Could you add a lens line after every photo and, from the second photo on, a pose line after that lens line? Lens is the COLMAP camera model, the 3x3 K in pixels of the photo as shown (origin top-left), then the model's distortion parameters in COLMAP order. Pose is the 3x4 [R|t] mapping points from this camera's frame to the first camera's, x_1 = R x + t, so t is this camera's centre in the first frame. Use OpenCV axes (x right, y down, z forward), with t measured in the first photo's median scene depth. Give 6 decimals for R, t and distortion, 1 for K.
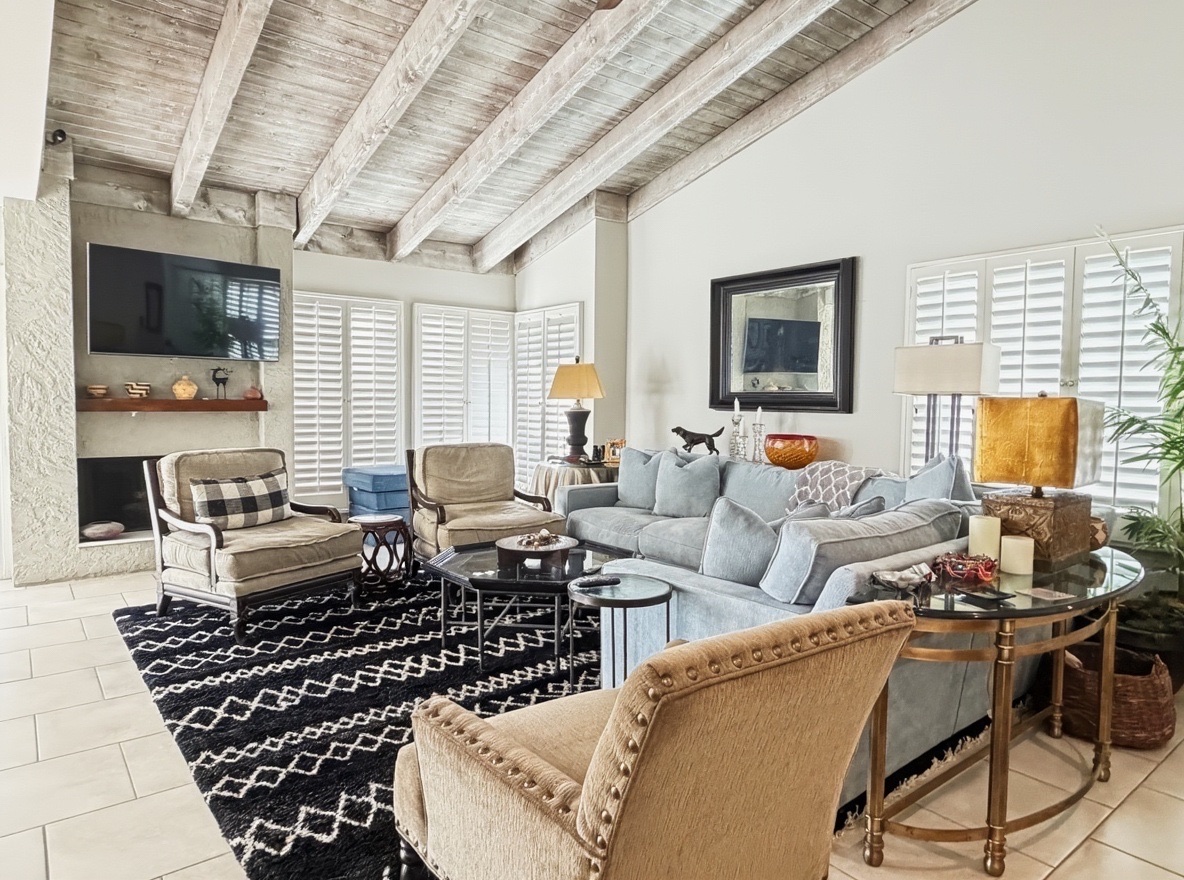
lens RADIAL K [[733.7, 0, 592.4], [0, 733.7, 434.8], [0, 0, 1]] dist [-0.001916, -0.000300]
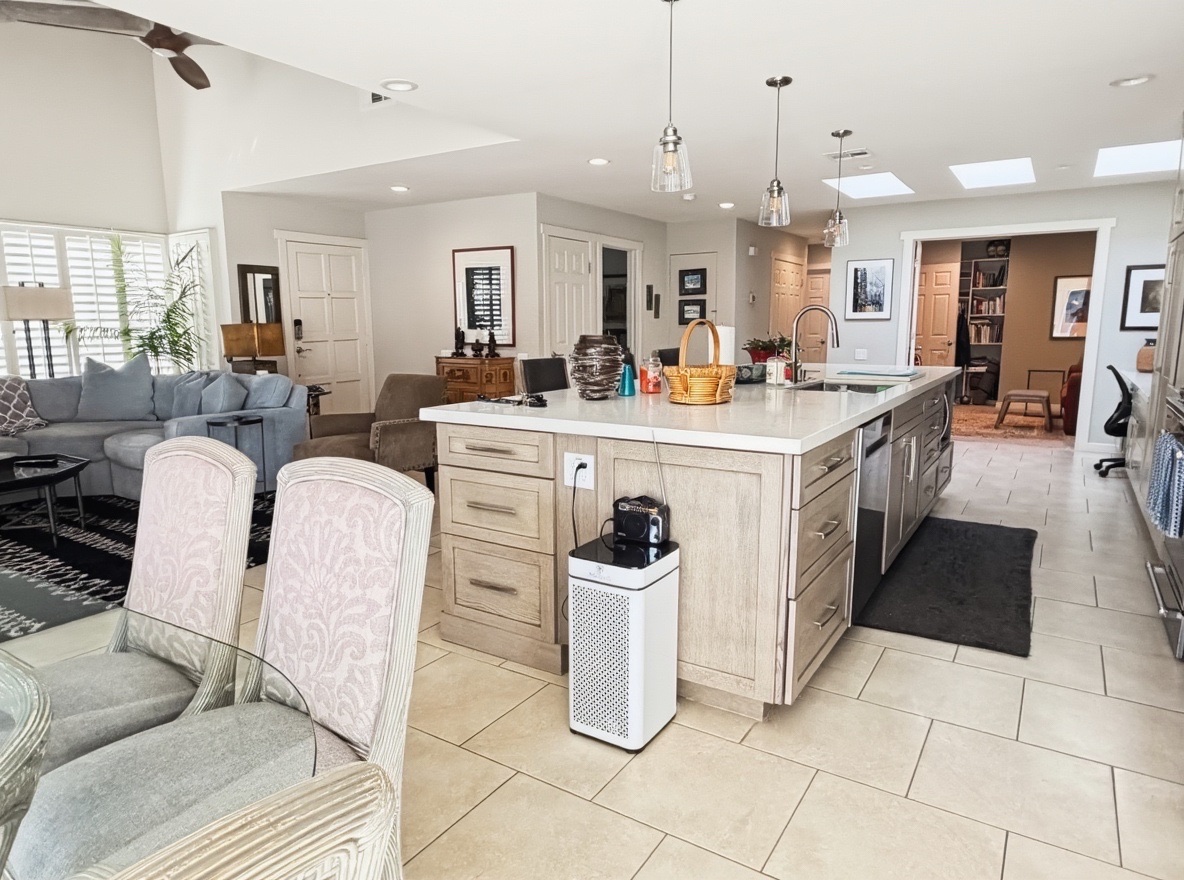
lens RADIAL K [[730.3, 0, 586.4], [0, 730.3, 443.0], [0, 0, 1]] dist [-0.002187, 0.000683]
pose [[-0.316344, -0.166250, 0.933963, -0.900708], [0.043483, 0.980948, 0.189342, -0.029793], [-0.947647, 0.100509, -0.303088, 0.286727]]
